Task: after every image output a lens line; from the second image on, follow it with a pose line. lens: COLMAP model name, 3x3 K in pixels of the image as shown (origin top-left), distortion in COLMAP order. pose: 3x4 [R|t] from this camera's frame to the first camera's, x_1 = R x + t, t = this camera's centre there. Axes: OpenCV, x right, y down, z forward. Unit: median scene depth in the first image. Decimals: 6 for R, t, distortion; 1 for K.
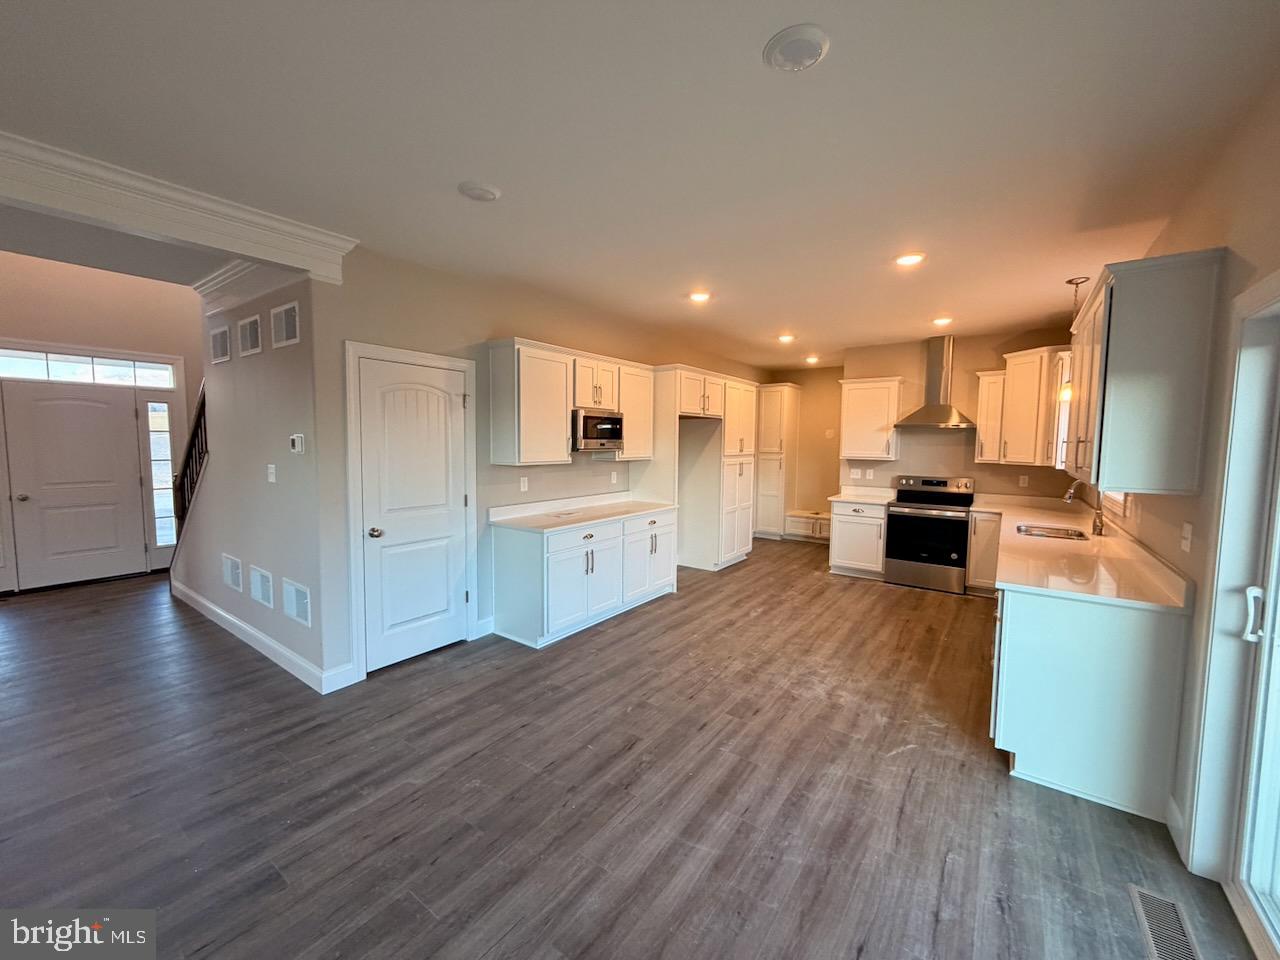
lens RADIAL K [[506.0, 0, 645.5], [0, 506.0, 482.3], [0, 0, 1]] dist [0.004512, -0.000695]
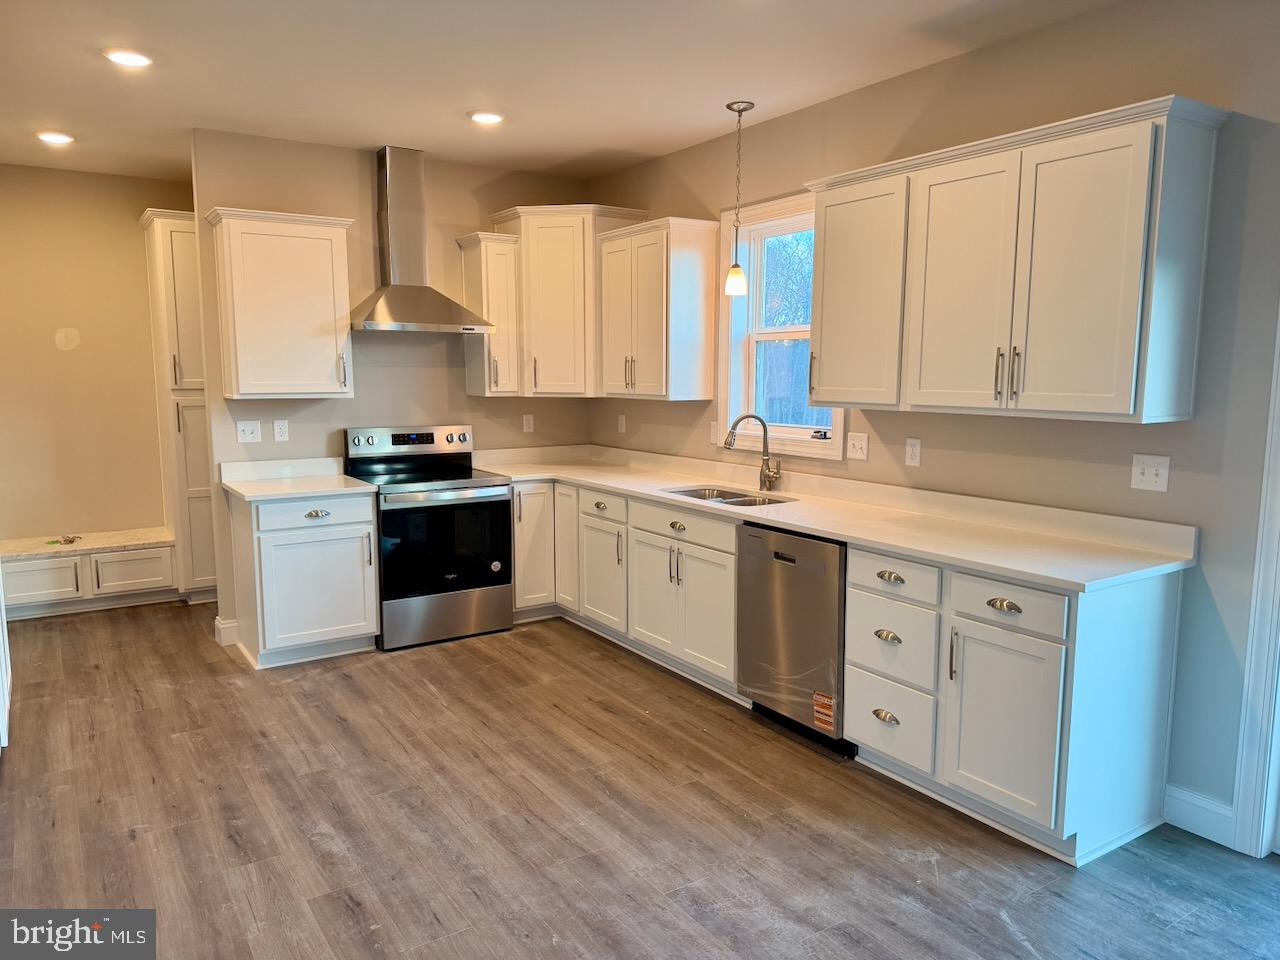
lens RADIAL K [[894.3, 0, 634.4], [0, 894.3, 487.5], [0, 0, 1]] dist [0.035773, -0.031667]
pose [[0.364582, -0.134026, 0.921475, -0.243221], [0.076604, 0.990550, 0.113764, -0.042616], [-0.928015, 0.029112, 0.371404, 0.529292]]
